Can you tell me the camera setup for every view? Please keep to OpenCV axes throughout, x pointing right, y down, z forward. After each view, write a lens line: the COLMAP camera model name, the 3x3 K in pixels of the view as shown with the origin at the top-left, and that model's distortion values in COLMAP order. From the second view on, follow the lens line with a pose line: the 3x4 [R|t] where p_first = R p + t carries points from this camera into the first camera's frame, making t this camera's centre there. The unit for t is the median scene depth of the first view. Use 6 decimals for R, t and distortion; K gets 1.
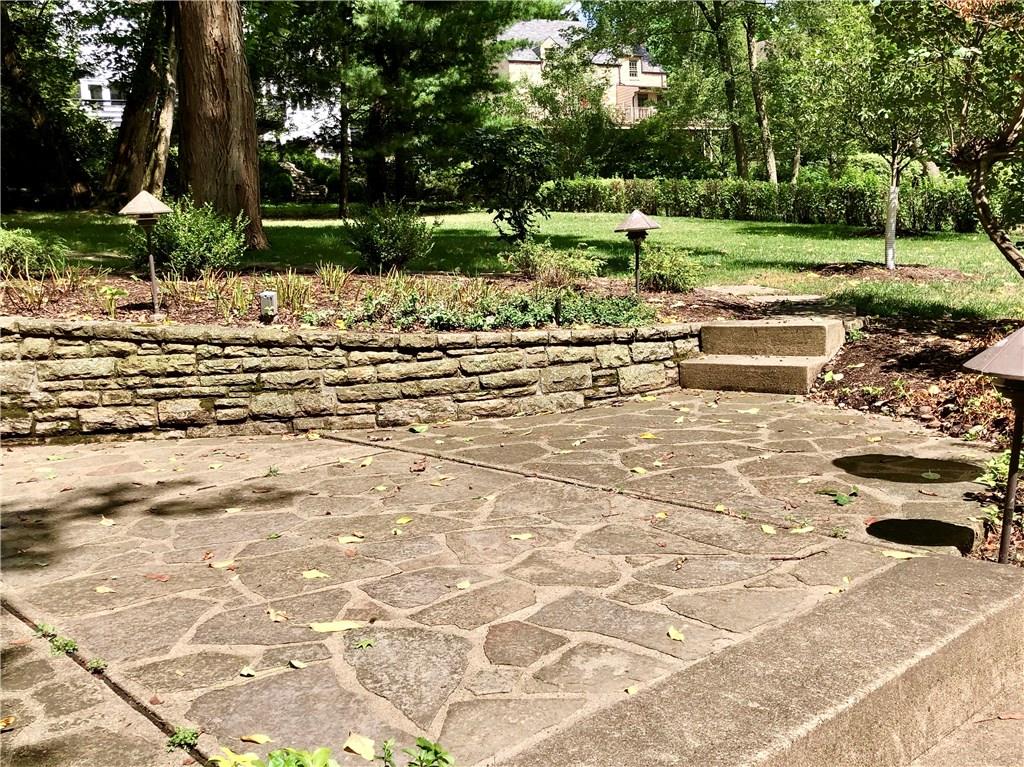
lens RADIAL K [[932.3, 0, 512.1], [0, 932.3, 383.5], [0, 0, 1]] dist [0.001363, 0.000000]
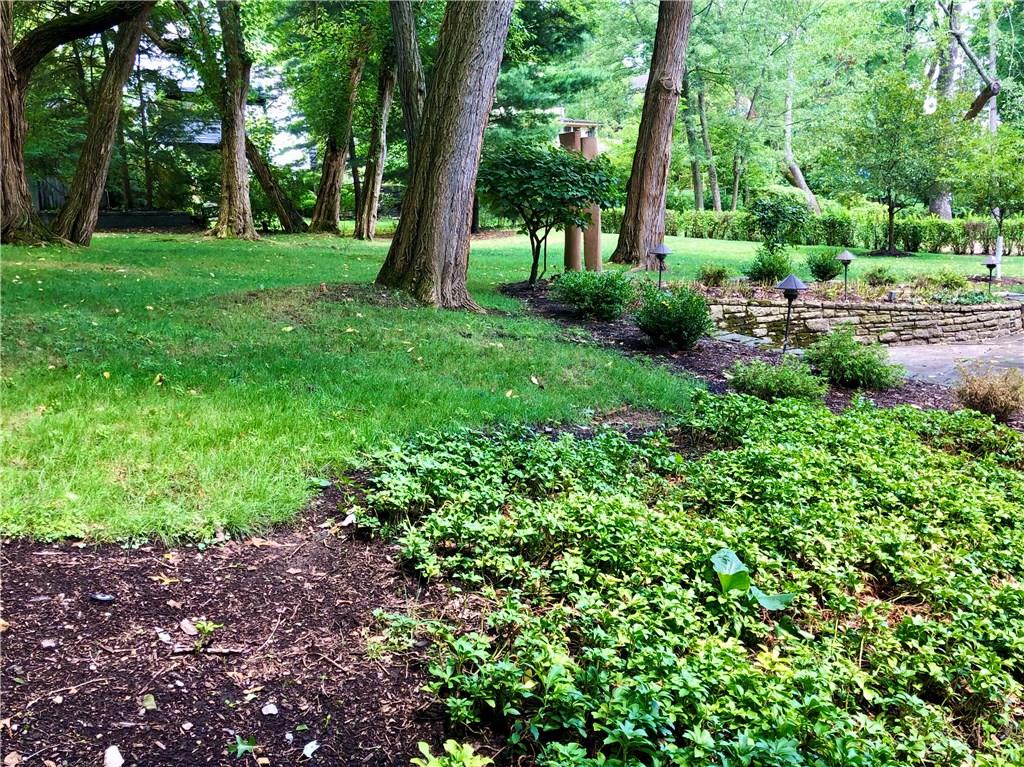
lens RADIAL K [[932.3, 0, 511.9], [0, 932.3, 382.9], [0, 0, 1]] dist [0.001363, 0.000000]
pose [[0.979719, -0.025574, 0.198738, -1.890116], [0.026977, 0.999627, -0.004352, 0.141040], [-0.198553, 0.009625, 0.980043, -1.327401]]
